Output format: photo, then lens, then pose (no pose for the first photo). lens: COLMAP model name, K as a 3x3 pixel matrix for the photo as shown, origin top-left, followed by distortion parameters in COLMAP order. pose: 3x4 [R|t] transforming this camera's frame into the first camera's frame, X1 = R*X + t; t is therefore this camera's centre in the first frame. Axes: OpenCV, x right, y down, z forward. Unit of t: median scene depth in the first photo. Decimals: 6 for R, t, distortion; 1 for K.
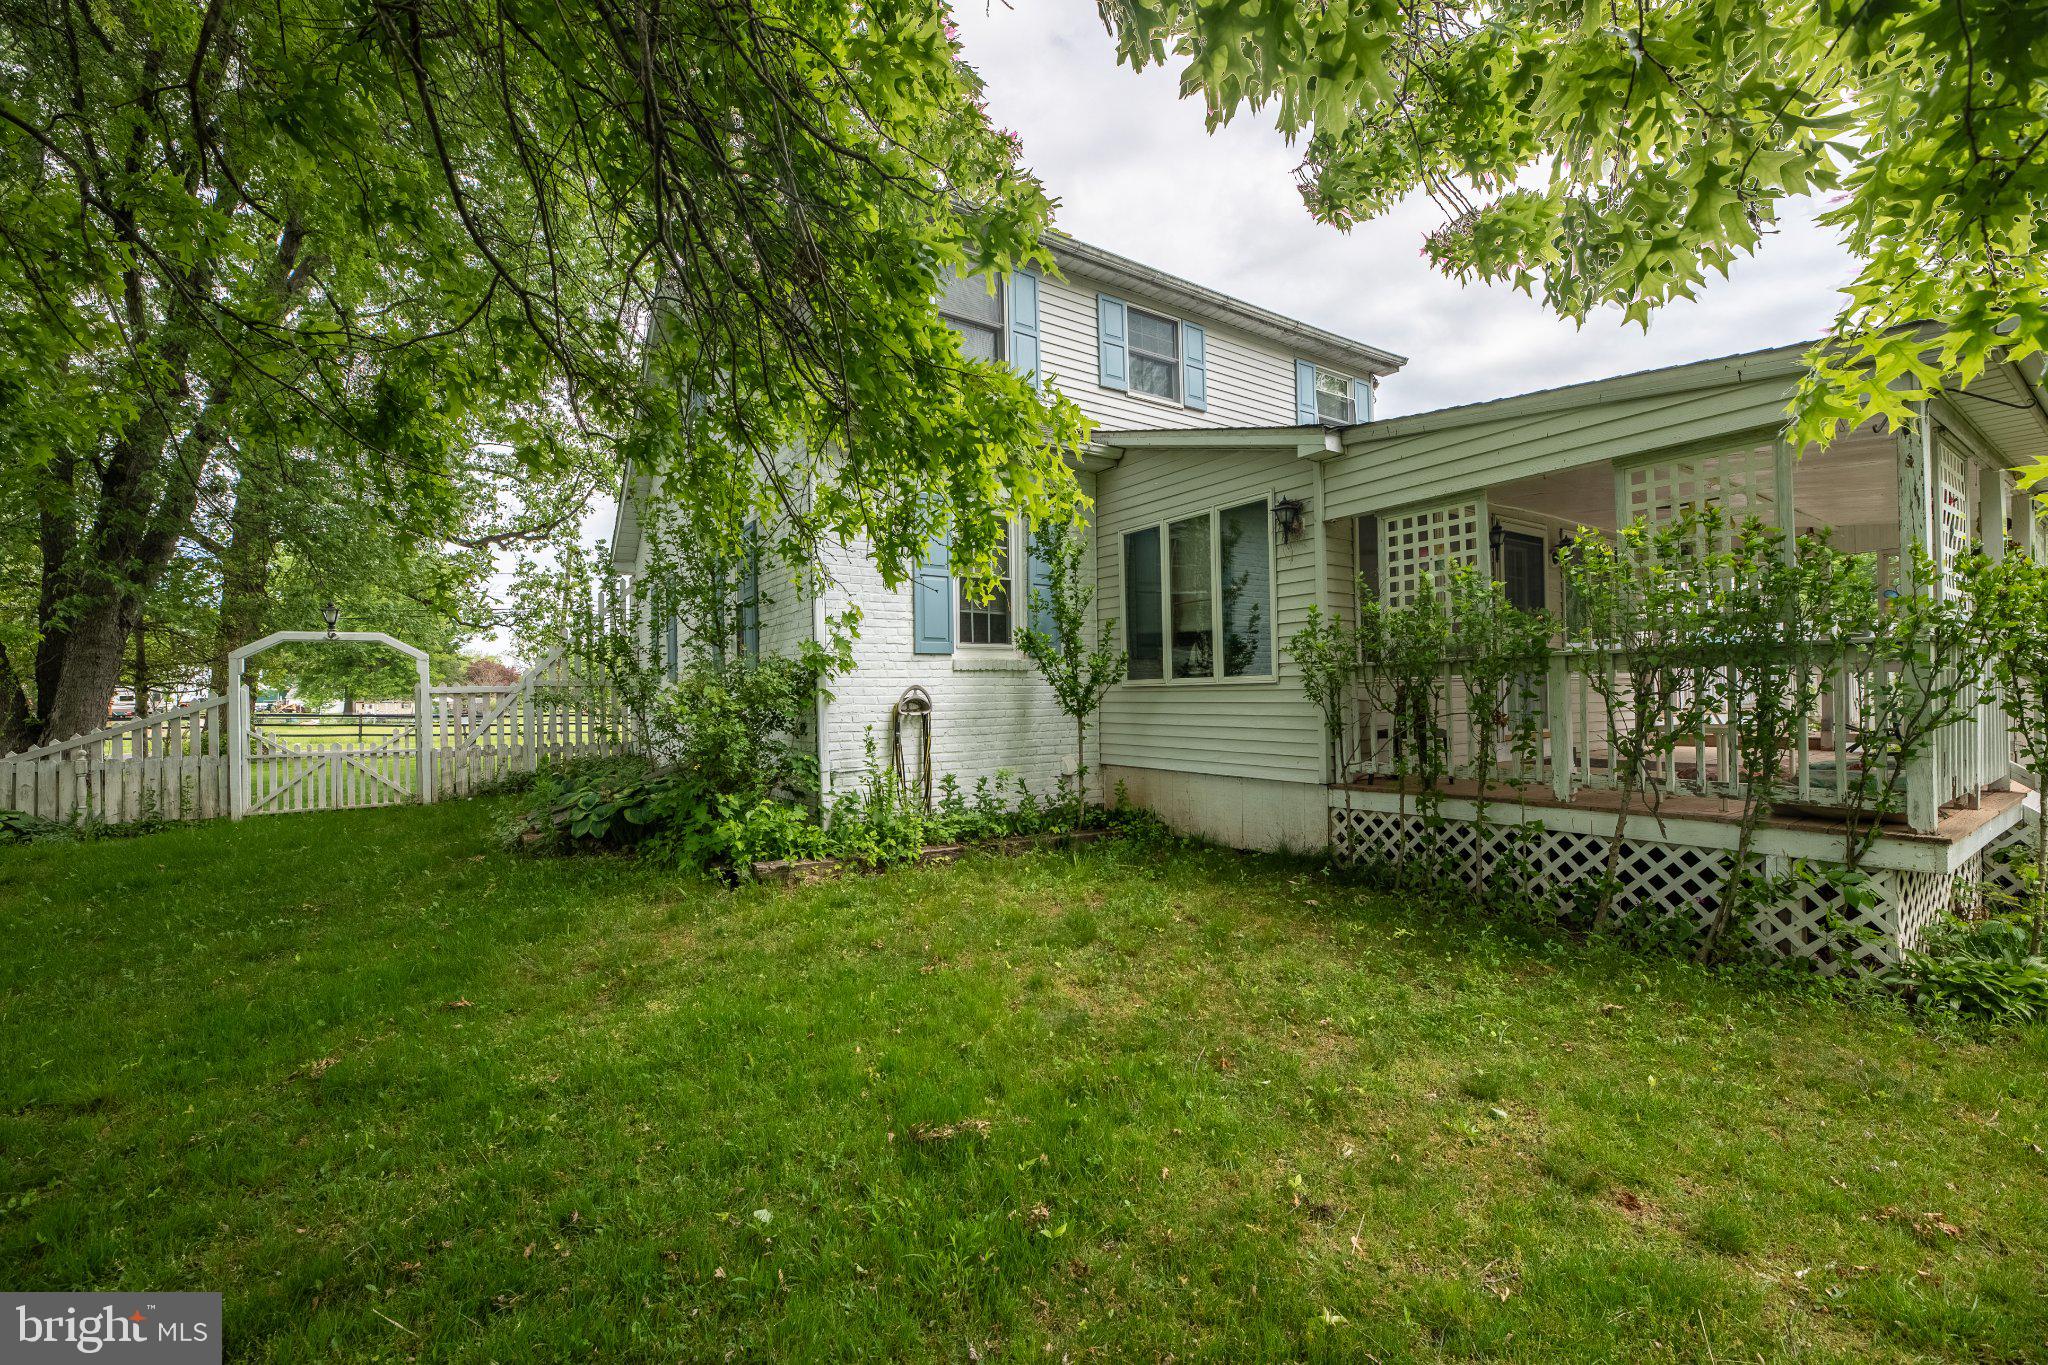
lens RADIAL K [[824.2, 0, 1028.2], [0, 824.2, 690.6], [0, 0, 1]] dist [0.000319, -0.003791]
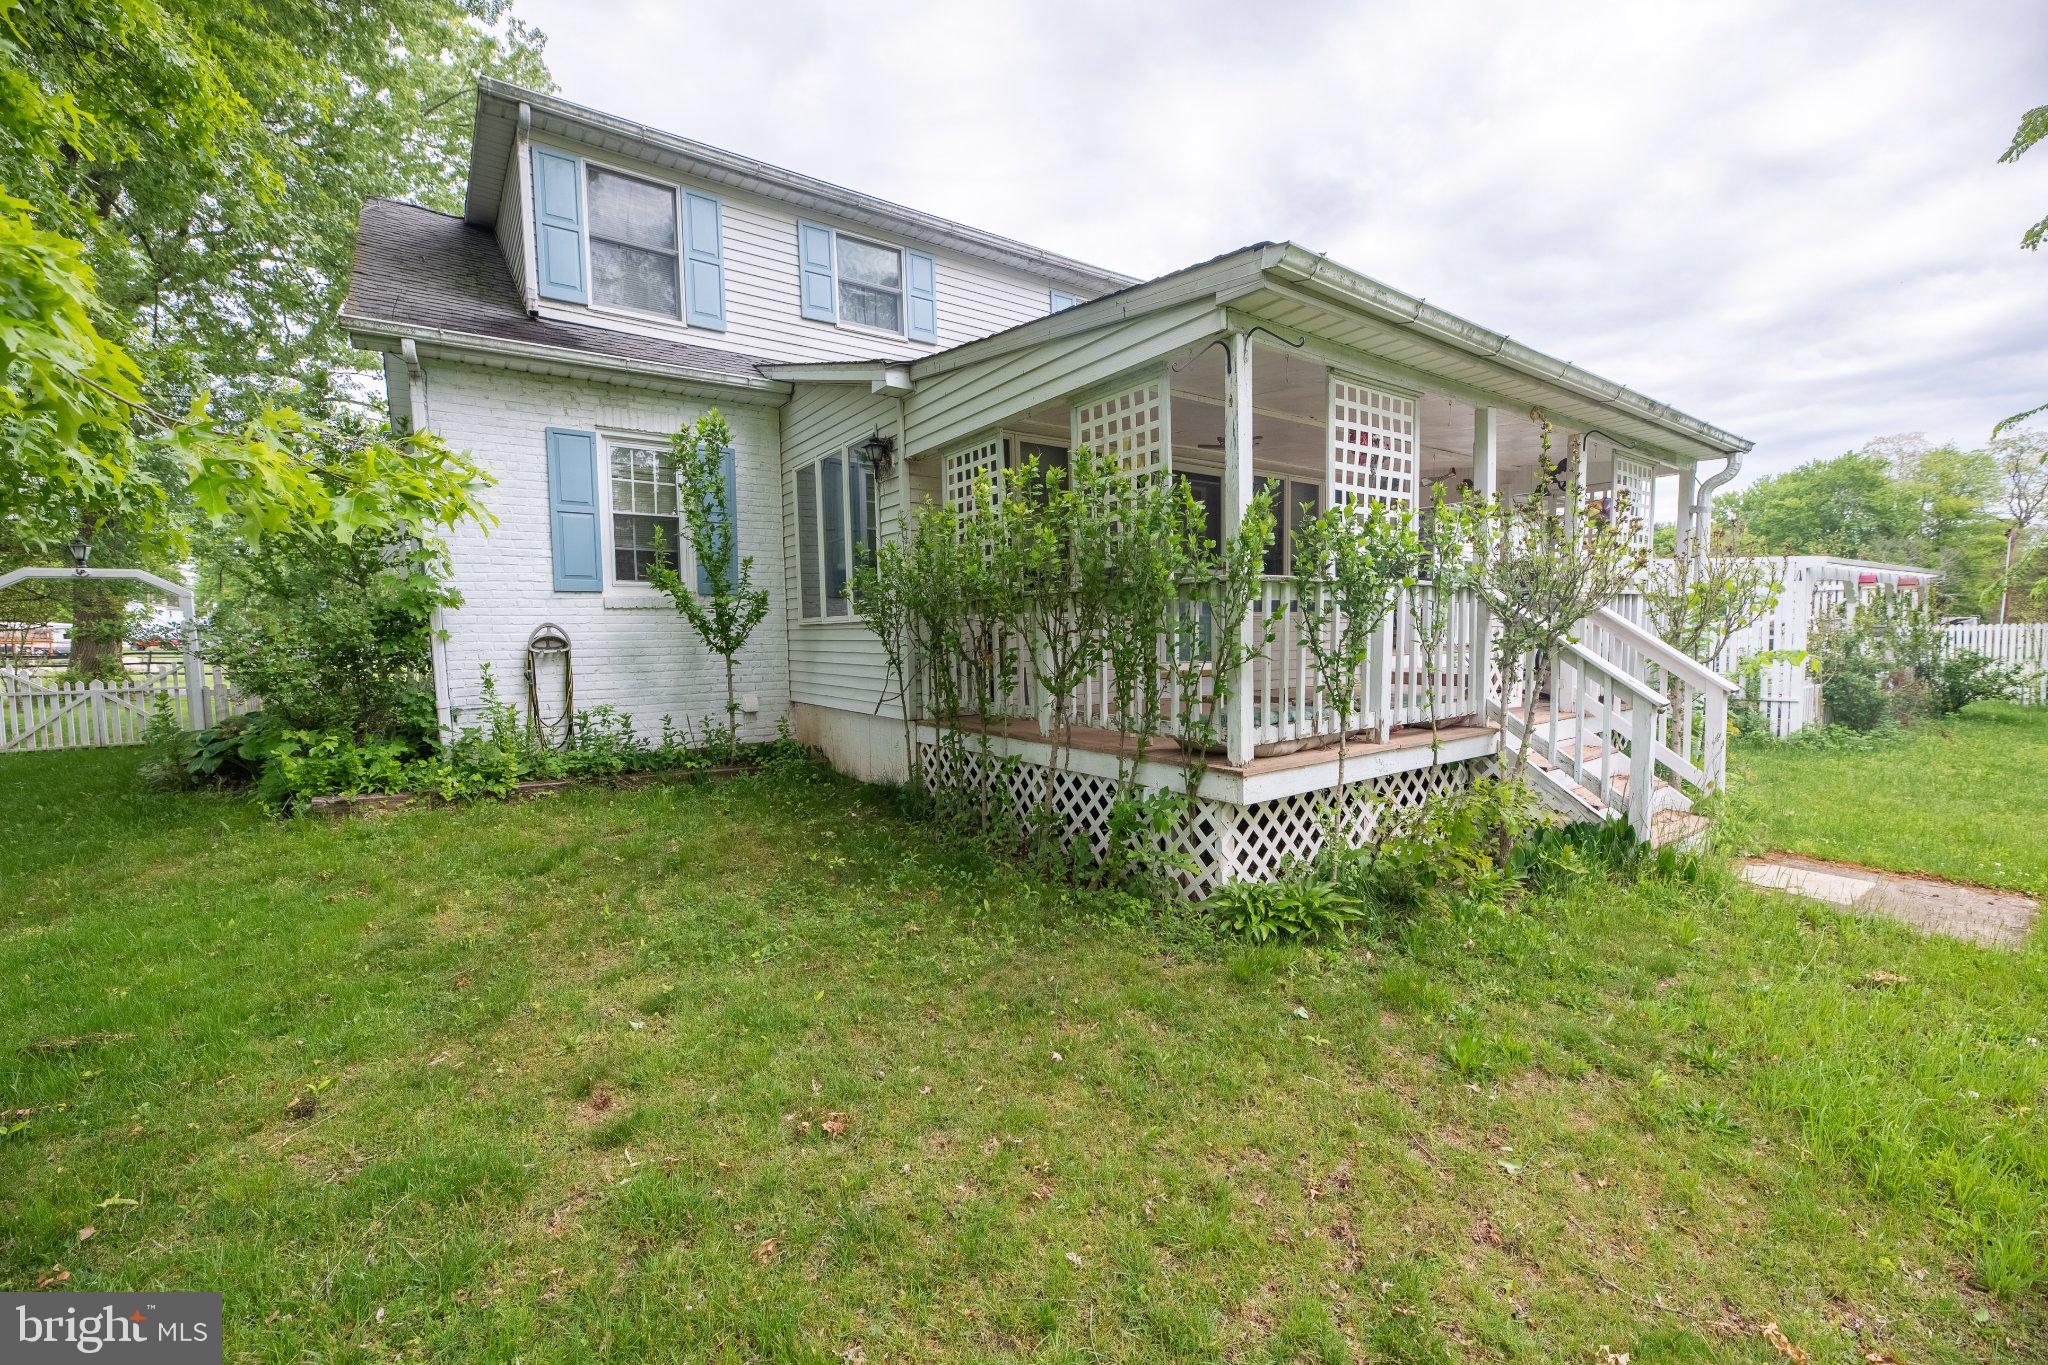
lens RADIAL K [[818.9, 0, 1046.2], [0, 818.9, 692.0], [0, 0, 1]] dist [0.000413, -0.004698]
pose [[0.999763, -0.000283, 0.021751, 0.471813], [-0.001382, 0.997069, 0.076496, 0.000365], [-0.021709, -0.076508, 0.996833, -0.015143]]
